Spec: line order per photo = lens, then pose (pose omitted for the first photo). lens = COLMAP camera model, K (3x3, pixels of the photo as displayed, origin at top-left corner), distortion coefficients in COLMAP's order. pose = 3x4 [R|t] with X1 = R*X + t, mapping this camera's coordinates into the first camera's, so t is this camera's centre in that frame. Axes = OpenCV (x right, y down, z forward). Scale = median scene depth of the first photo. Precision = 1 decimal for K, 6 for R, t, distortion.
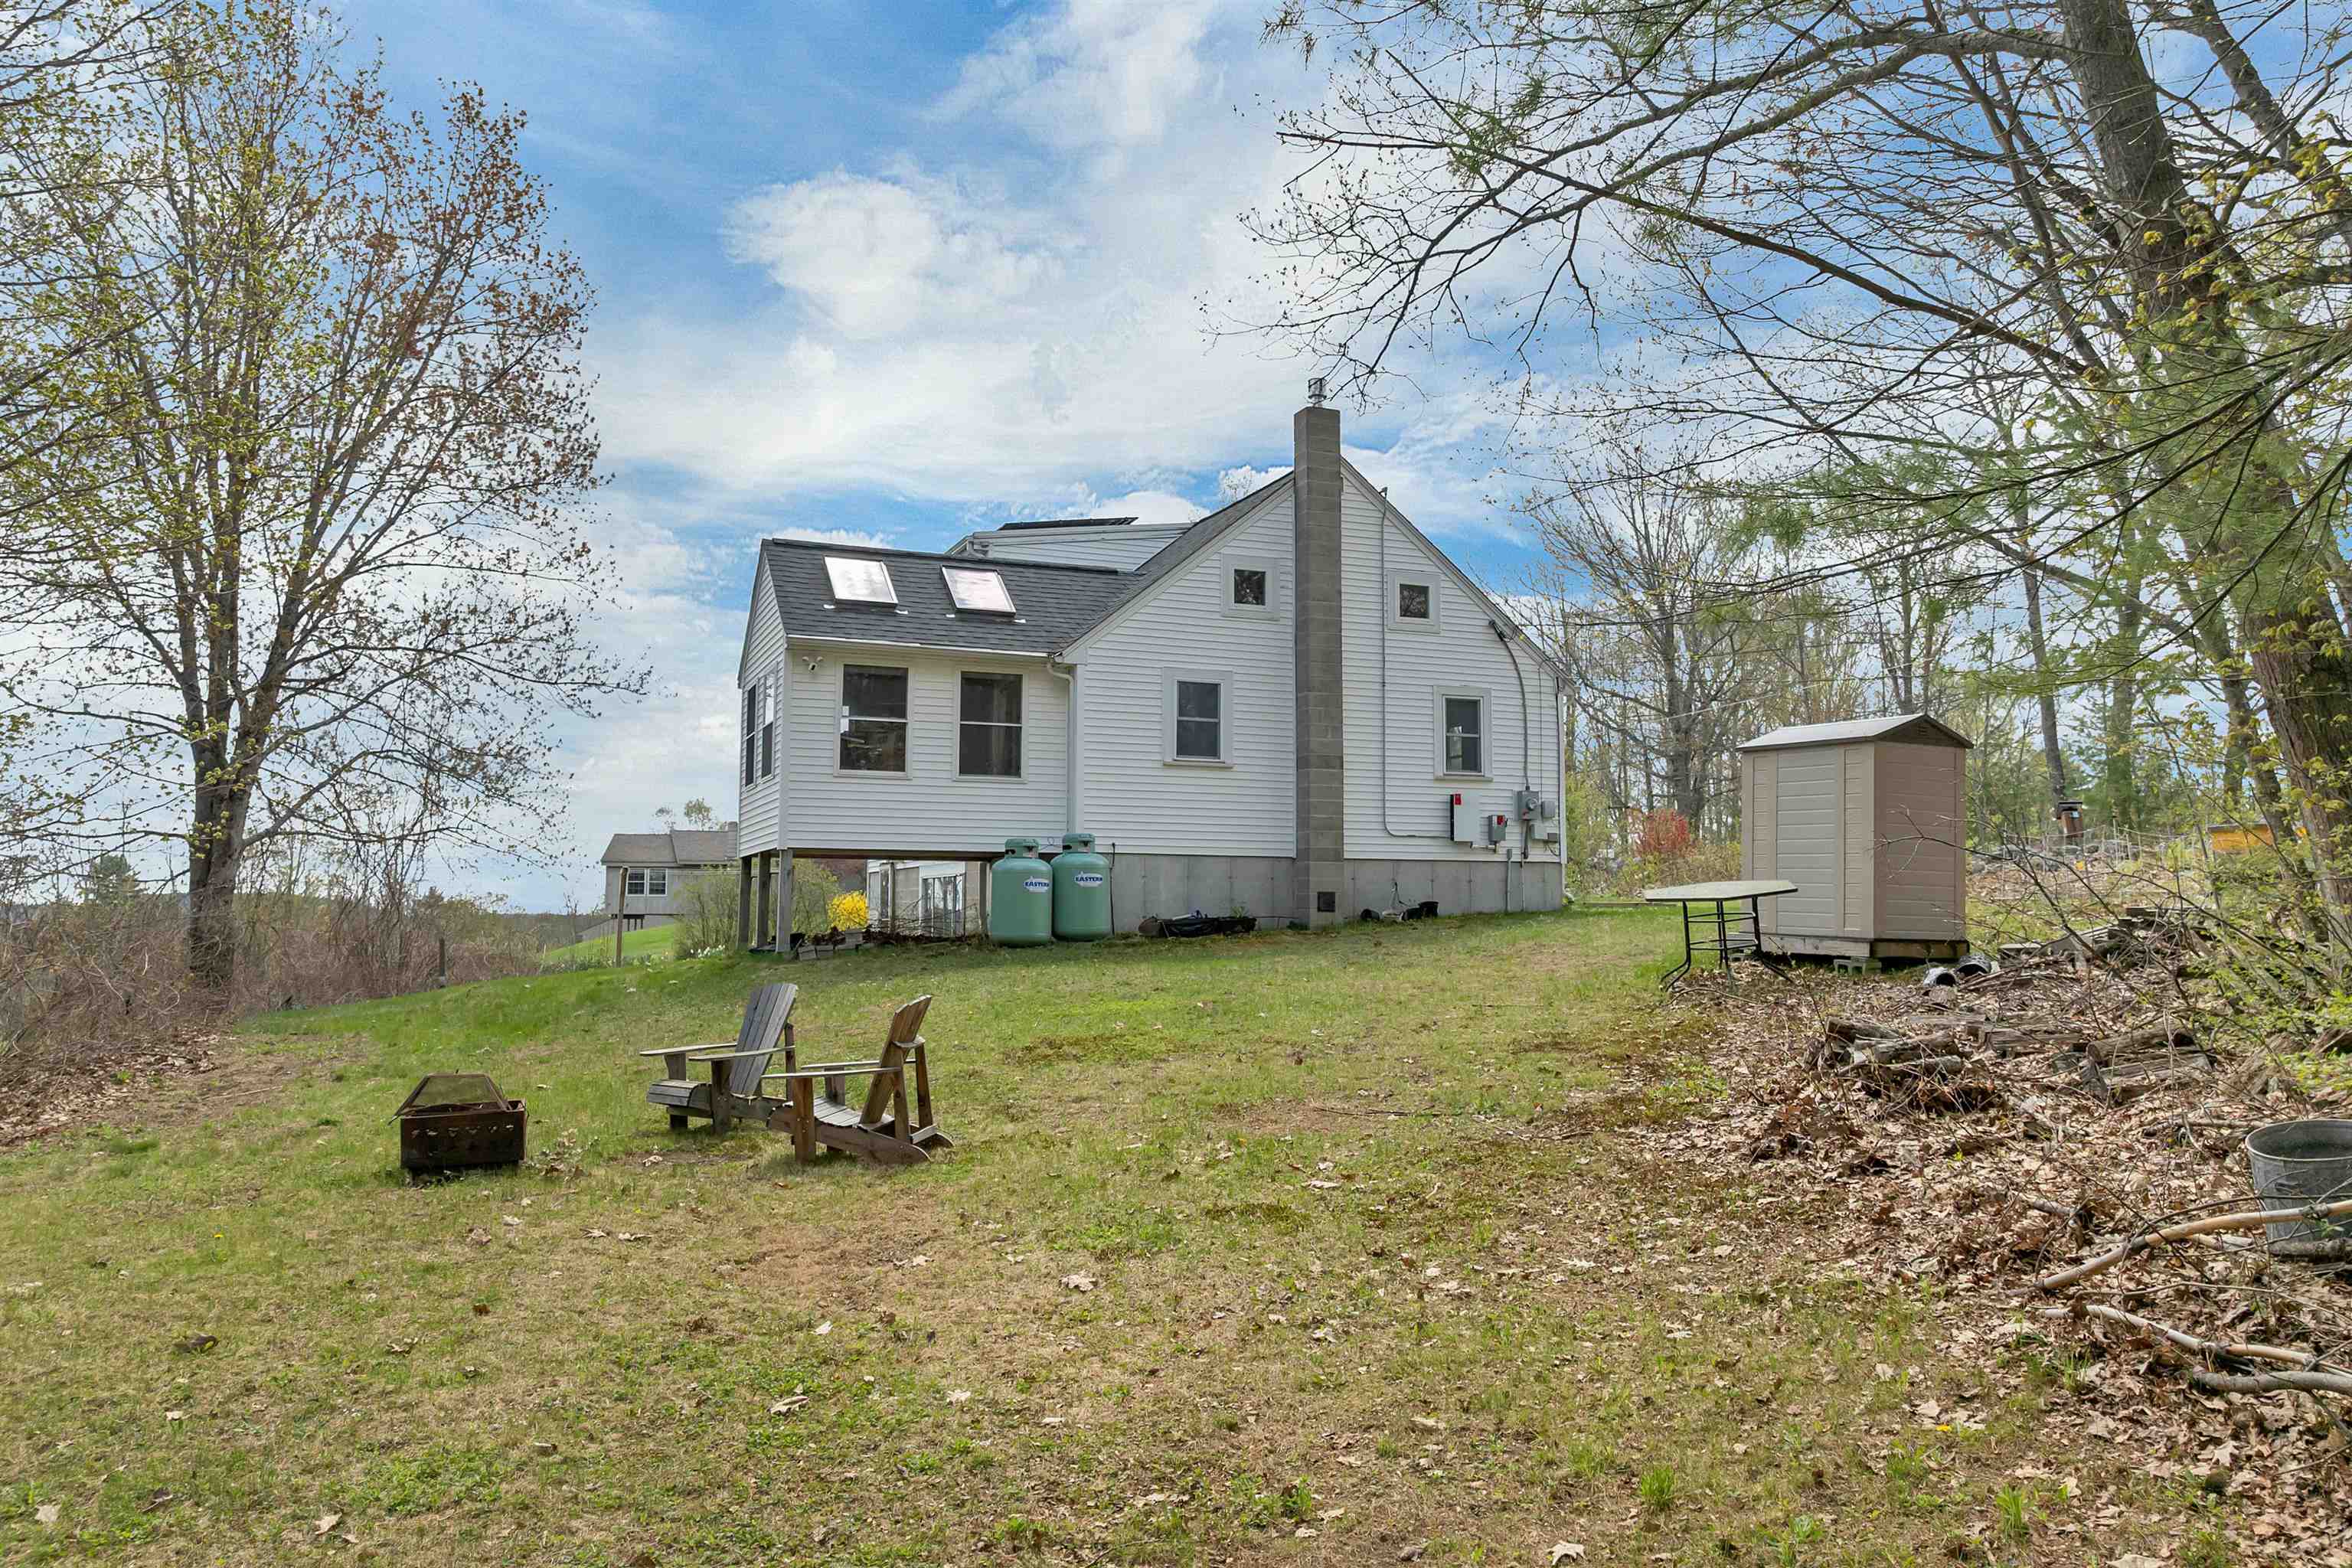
lens RADIAL K [[1690.0, 0, 1174.6], [0, 1690.0, 791.0], [0, 0, 1]] dist [-0.030688, -0.004001]
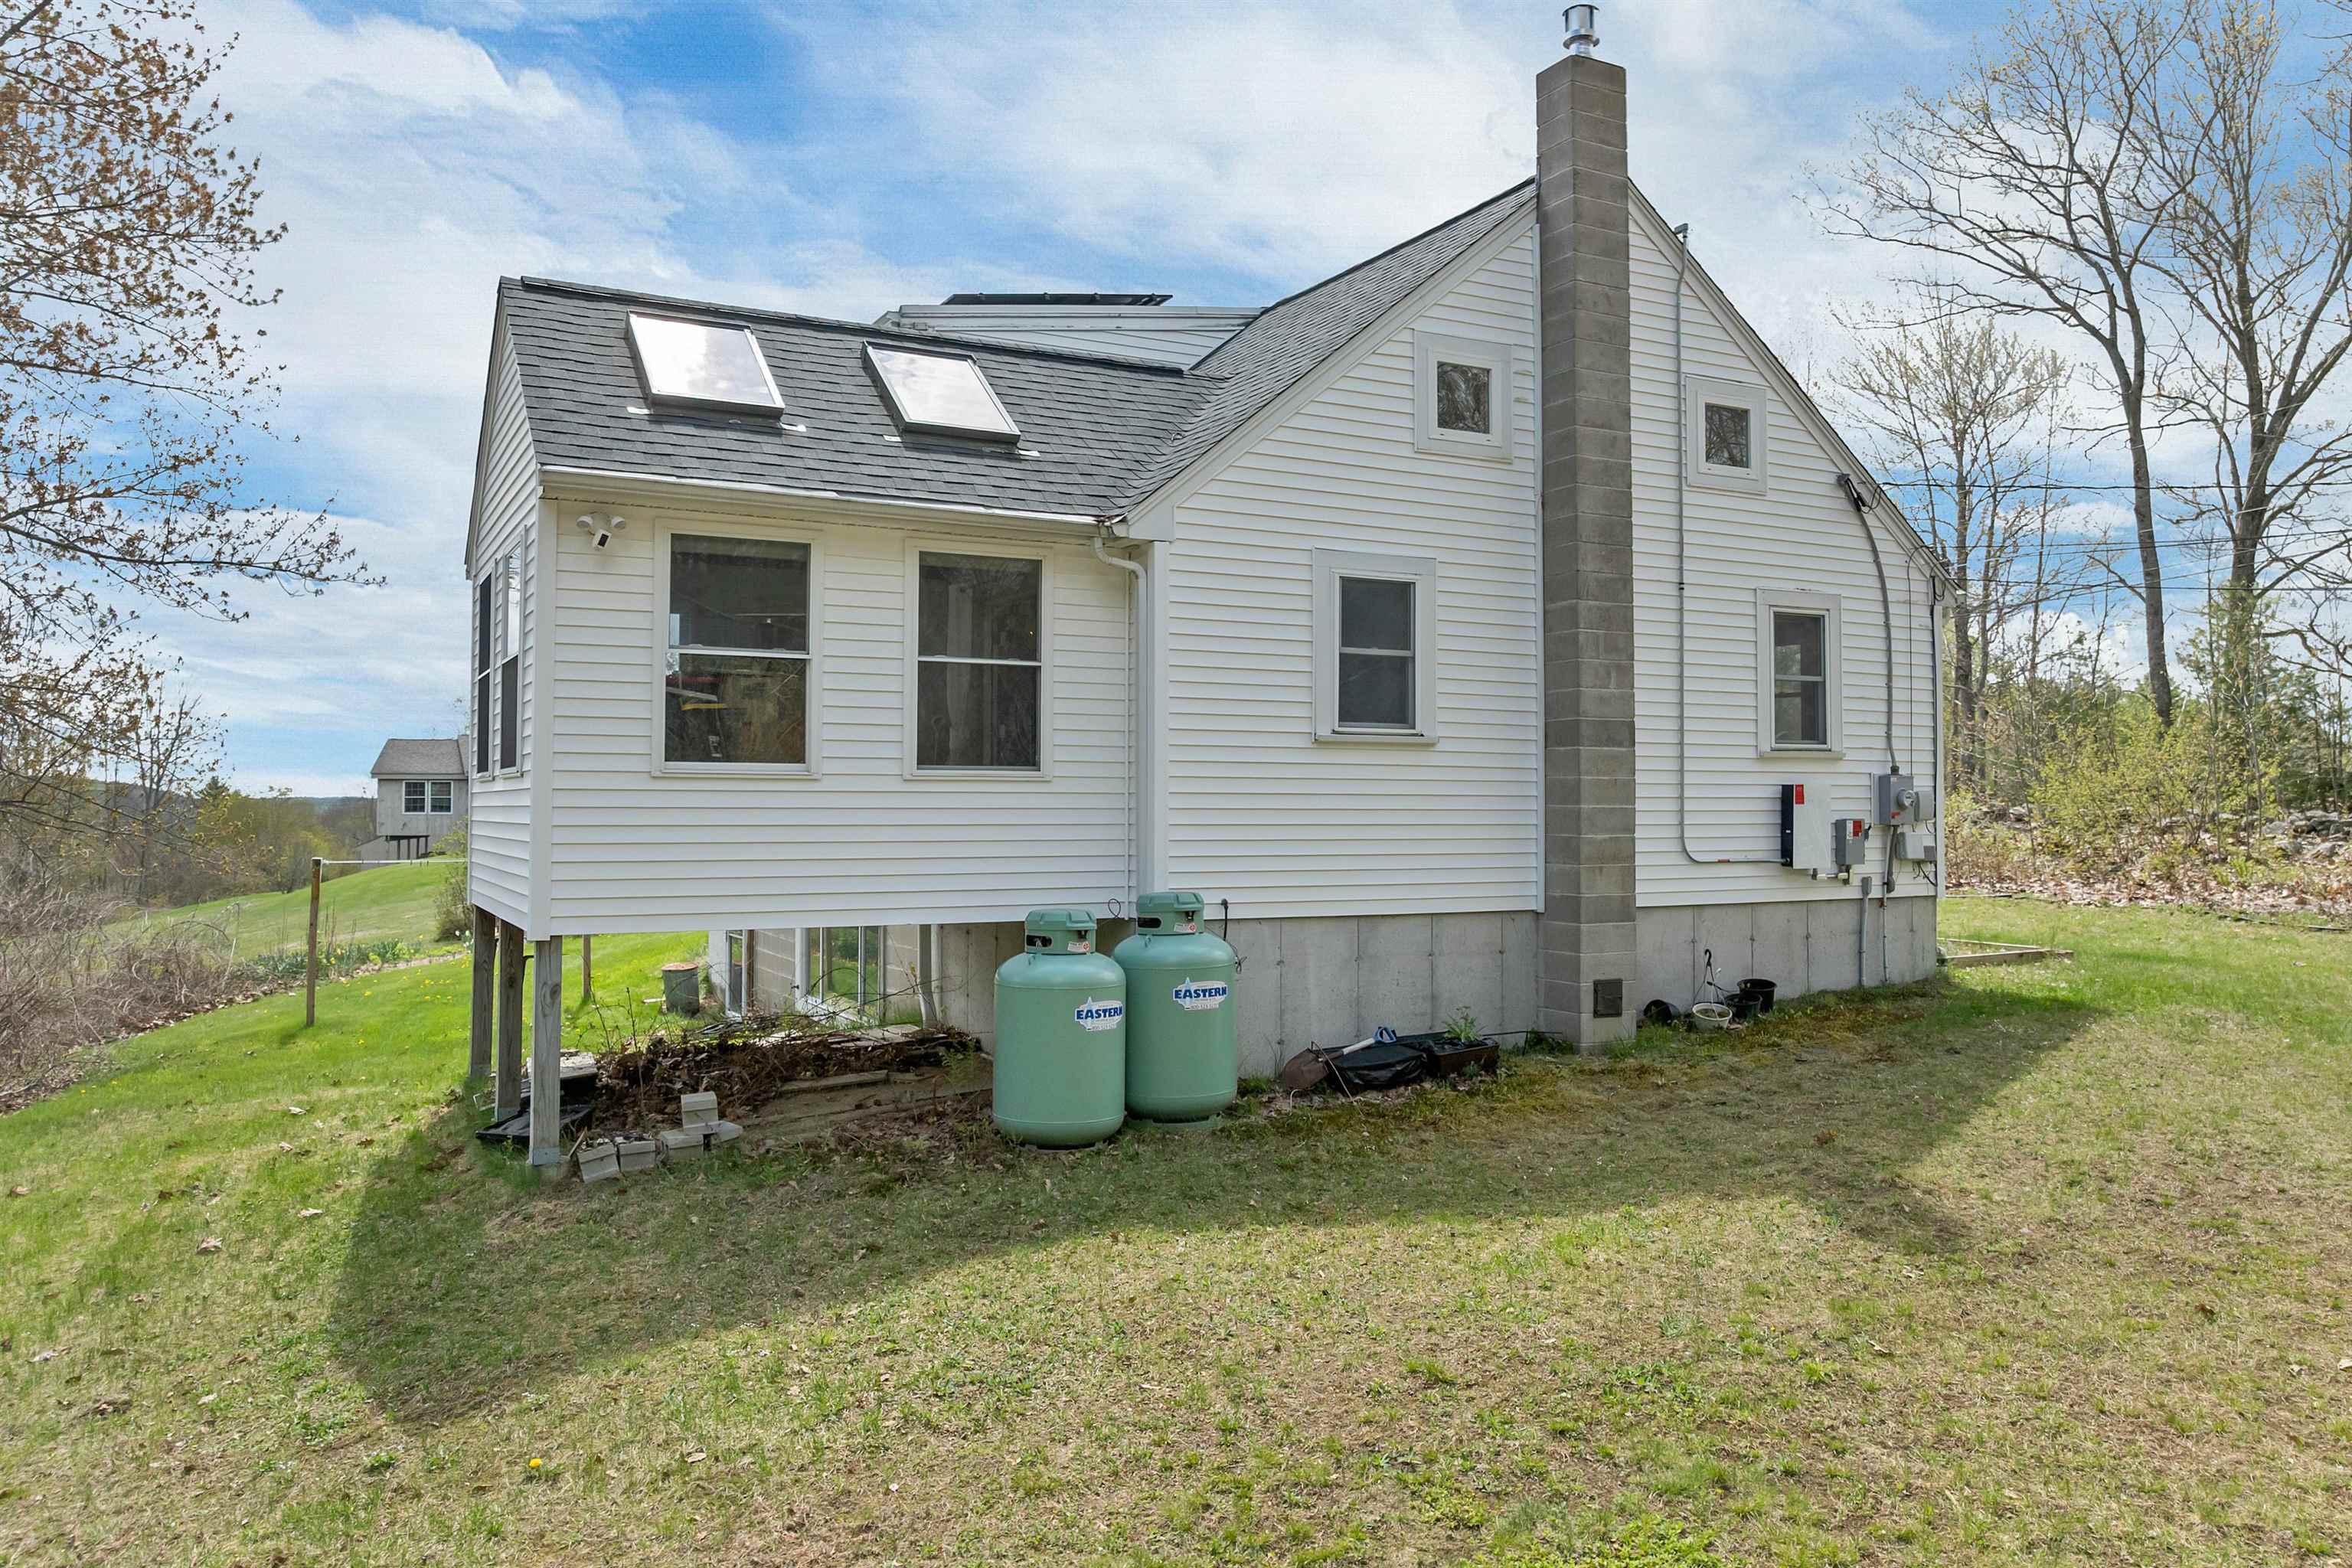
lens RADIAL K [[1690.0, 0, 1179.3], [0, 1690.0, 773.8], [0, 0, 1]] dist [-0.030688, -0.004001]
pose [[0.994730, -0.000904, 0.102524, -0.097231], [-0.005141, 0.998263, 0.058686, -0.034764], [-0.102399, -0.058904, 0.992998, 0.486267]]
